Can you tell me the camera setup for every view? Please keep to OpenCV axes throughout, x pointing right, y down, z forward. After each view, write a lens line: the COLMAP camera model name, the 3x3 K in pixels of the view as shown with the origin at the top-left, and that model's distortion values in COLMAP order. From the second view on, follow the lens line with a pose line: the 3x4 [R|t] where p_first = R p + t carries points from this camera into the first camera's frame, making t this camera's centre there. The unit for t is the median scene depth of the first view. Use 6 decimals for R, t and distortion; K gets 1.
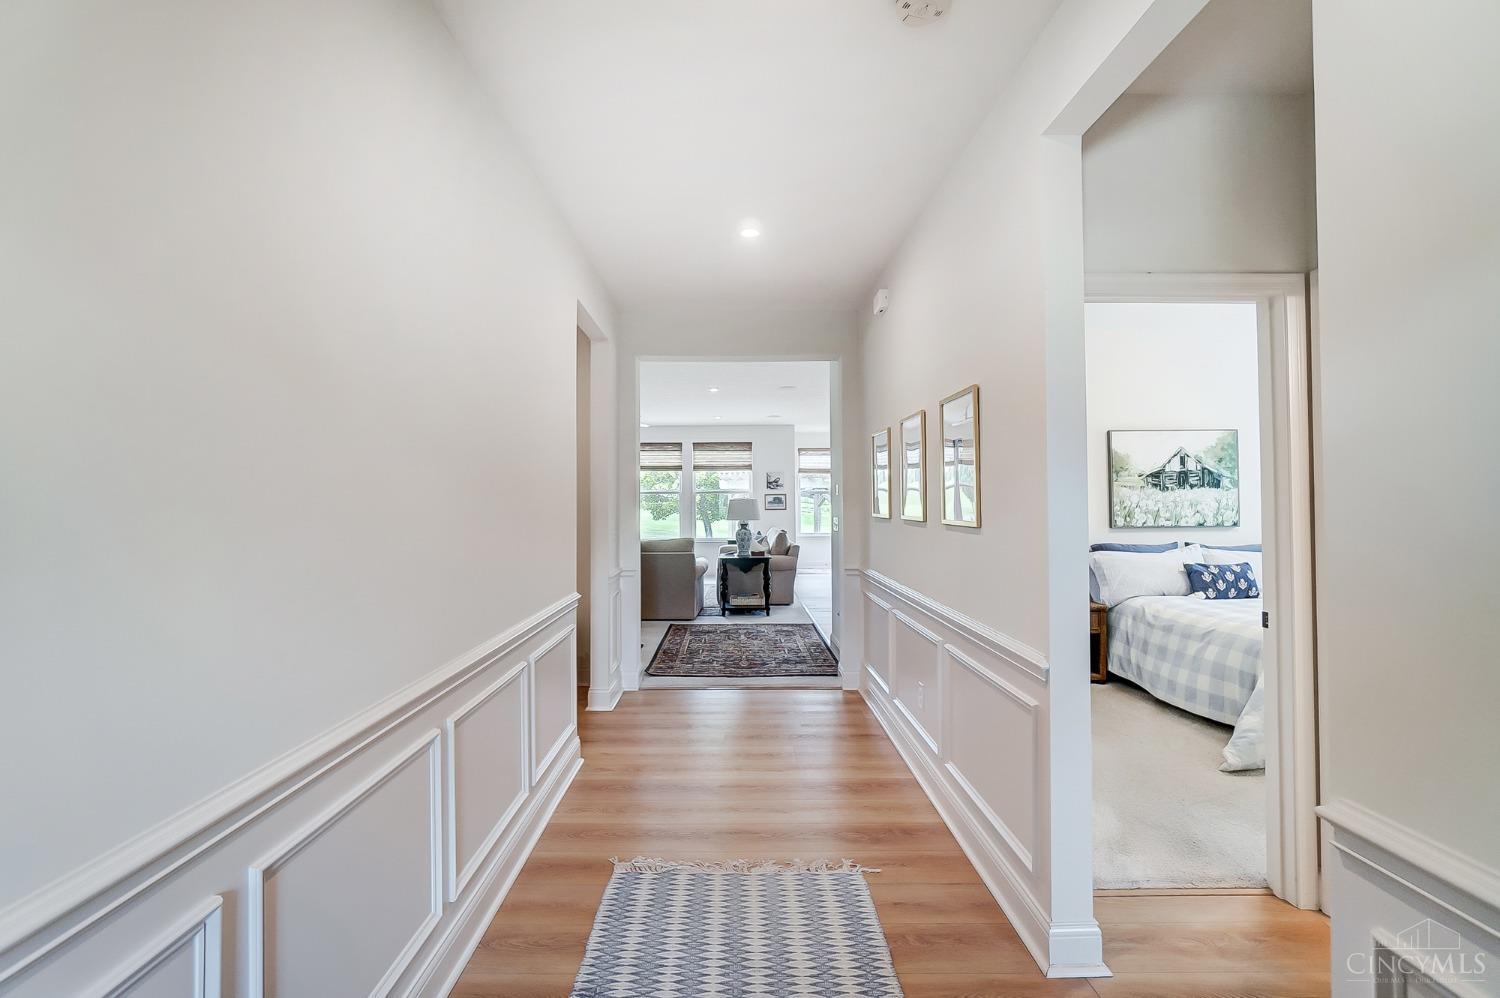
lens RADIAL K [[670.0, 0, 741.5], [0, 670.0, 485.2], [0, 0, 1]] dist [-0.050994, 0.015404]
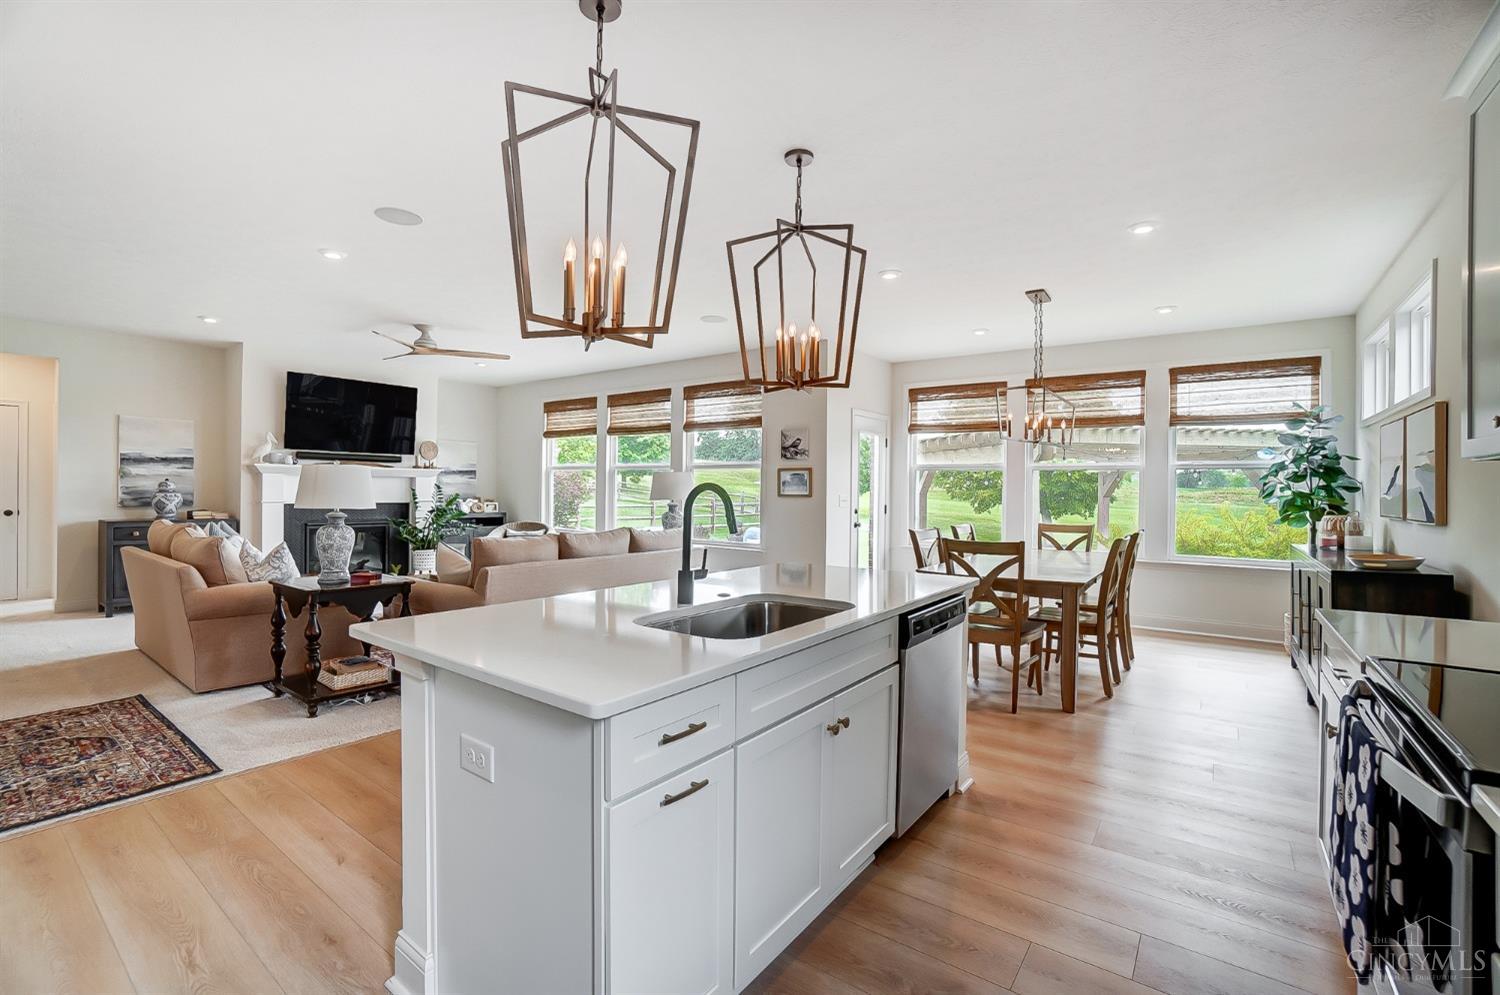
lens RADIAL K [[670.0, 0, 739.4], [0, 670.0, 481.8], [0, 0, 1]] dist [-0.050994, 0.015404]
pose [[0.796860, 0.010176, -0.604079, 0.347845], [-0.002315, 0.999902, 0.013790, 0.016635], [0.604160, -0.009590, 0.796805, 0.531761]]
